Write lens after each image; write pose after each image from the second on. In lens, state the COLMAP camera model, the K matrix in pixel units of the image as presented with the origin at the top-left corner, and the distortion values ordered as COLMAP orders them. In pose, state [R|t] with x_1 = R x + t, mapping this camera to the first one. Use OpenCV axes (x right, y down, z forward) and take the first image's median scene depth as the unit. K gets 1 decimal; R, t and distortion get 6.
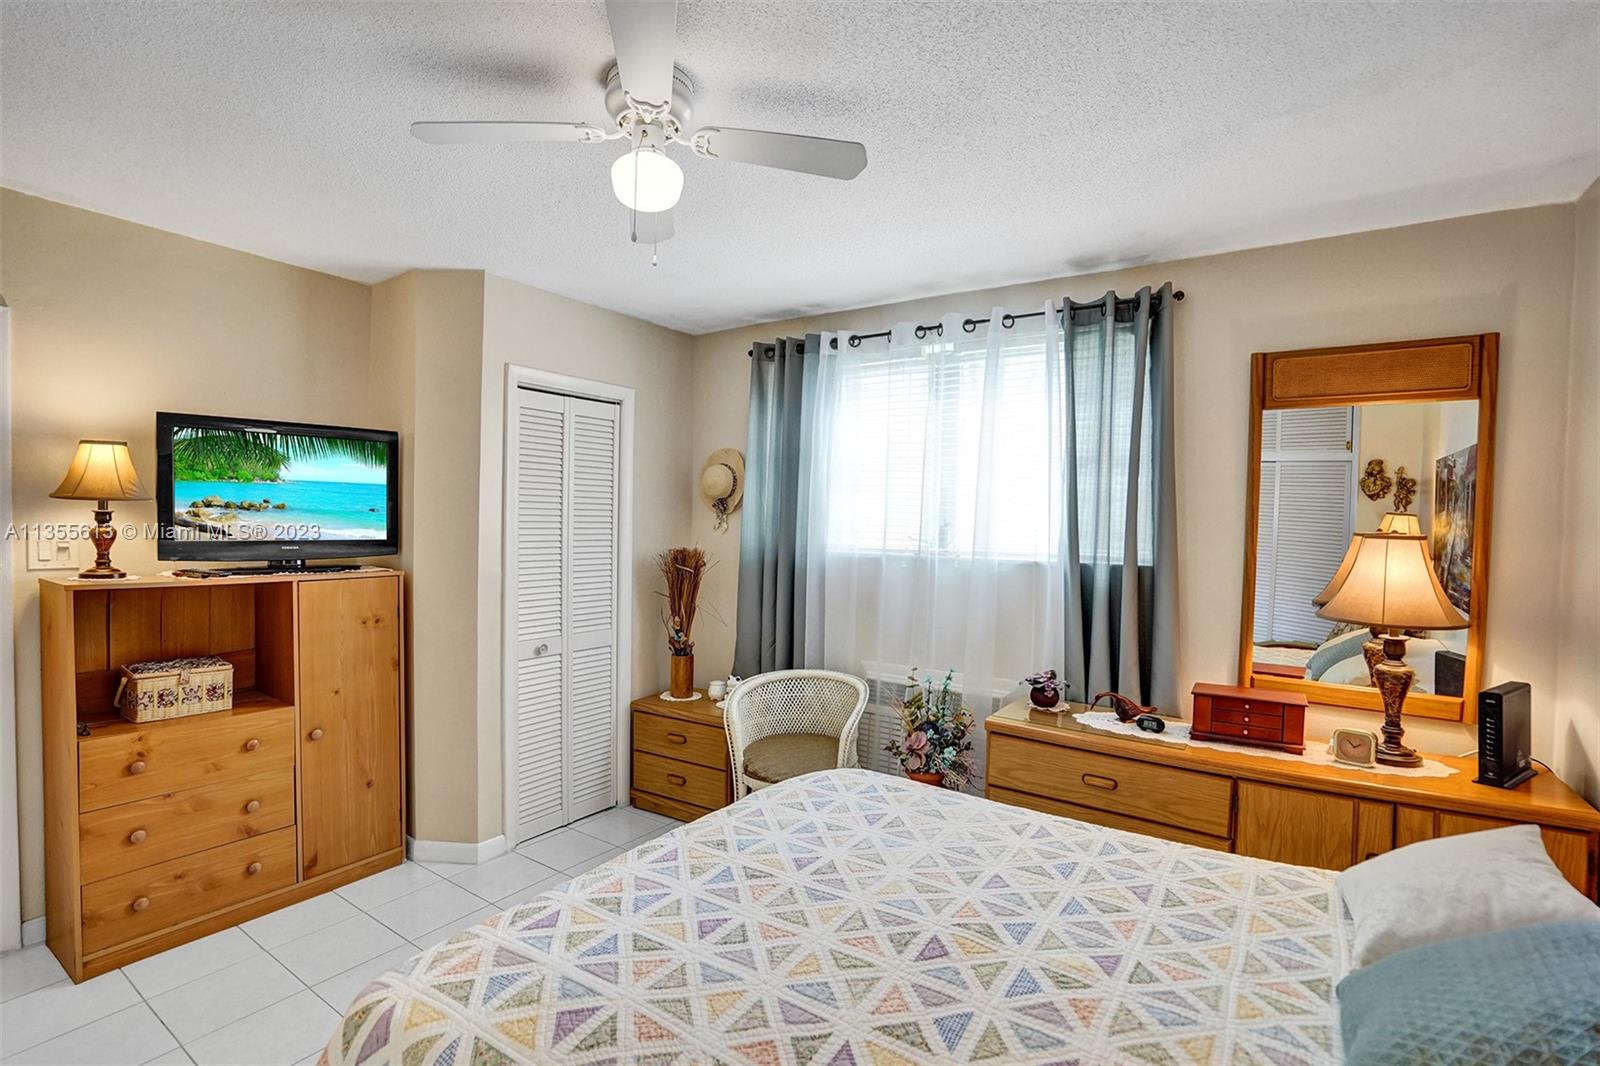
lens RADIAL K [[763.4, 0, 797.2], [0, 763.4, 535.6], [0, 0, 1]] dist [-0.039860, 0.011259]
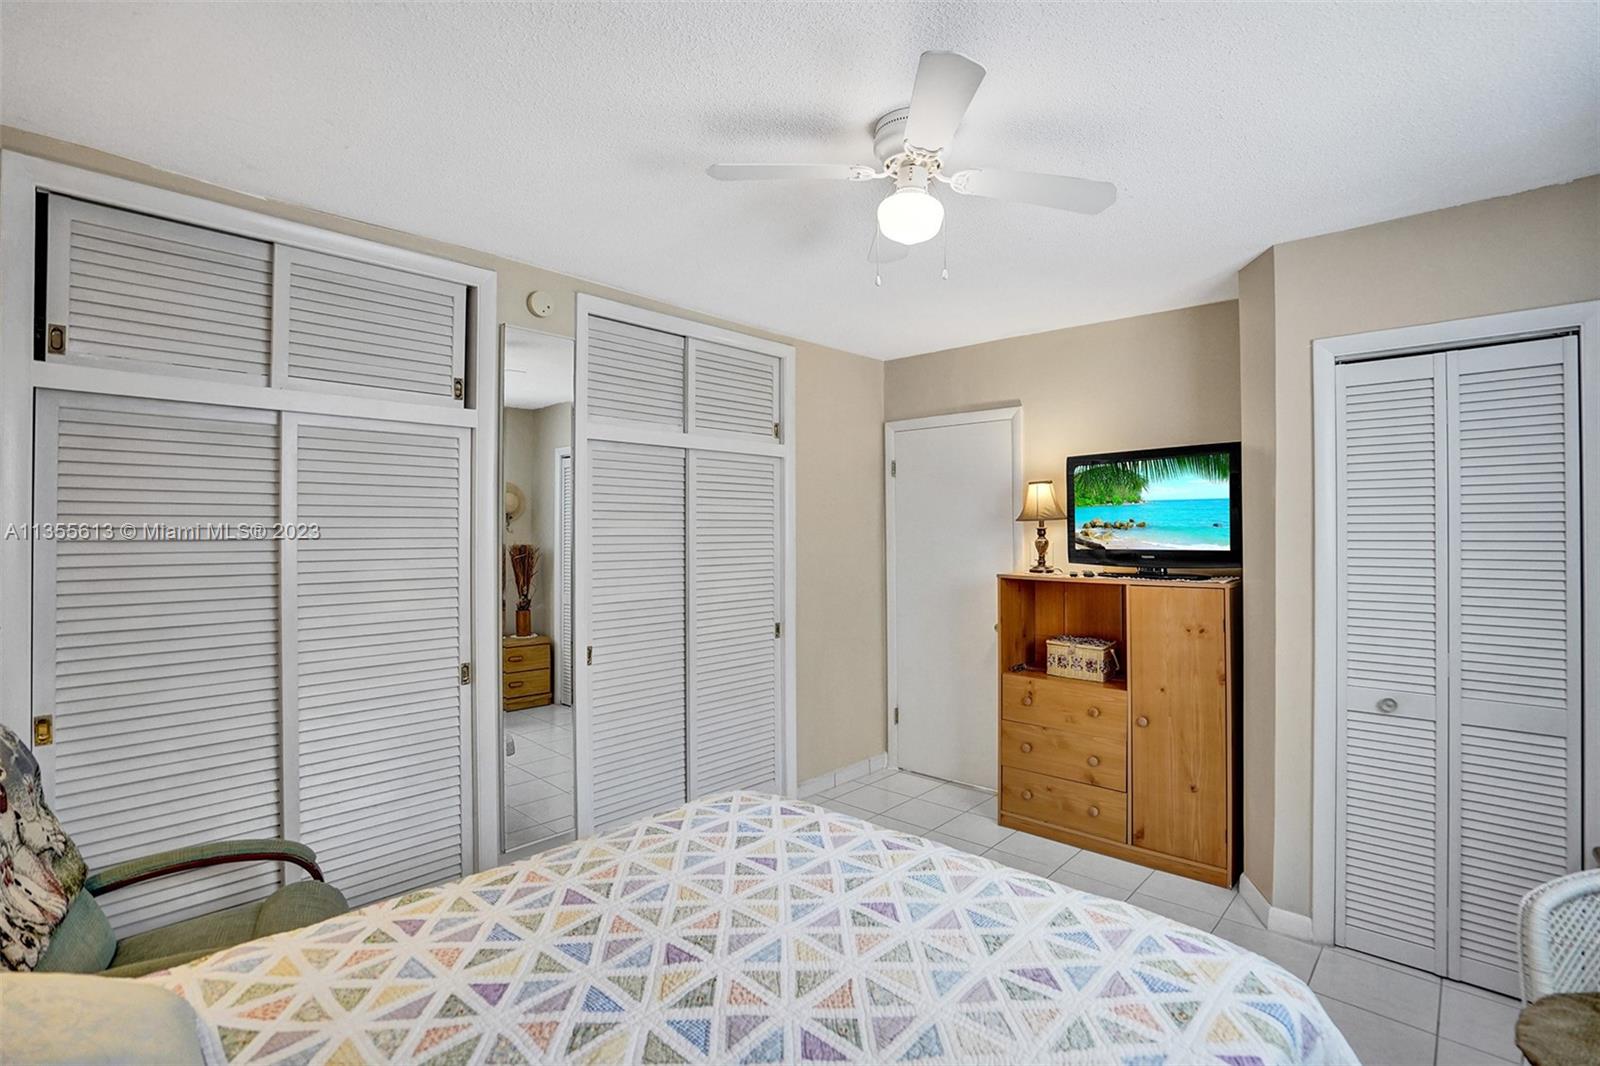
lens RADIAL K [[763.4, 0, 797.1], [0, 763.4, 524.7], [0, 0, 1]] dist [-0.039860, 0.011259]
pose [[-0.155172, -0.020607, -0.987673, 0.605855], [-0.024564, 0.999554, -0.016995, -0.001420], [0.987582, 0.021624, -0.155609, 0.685095]]
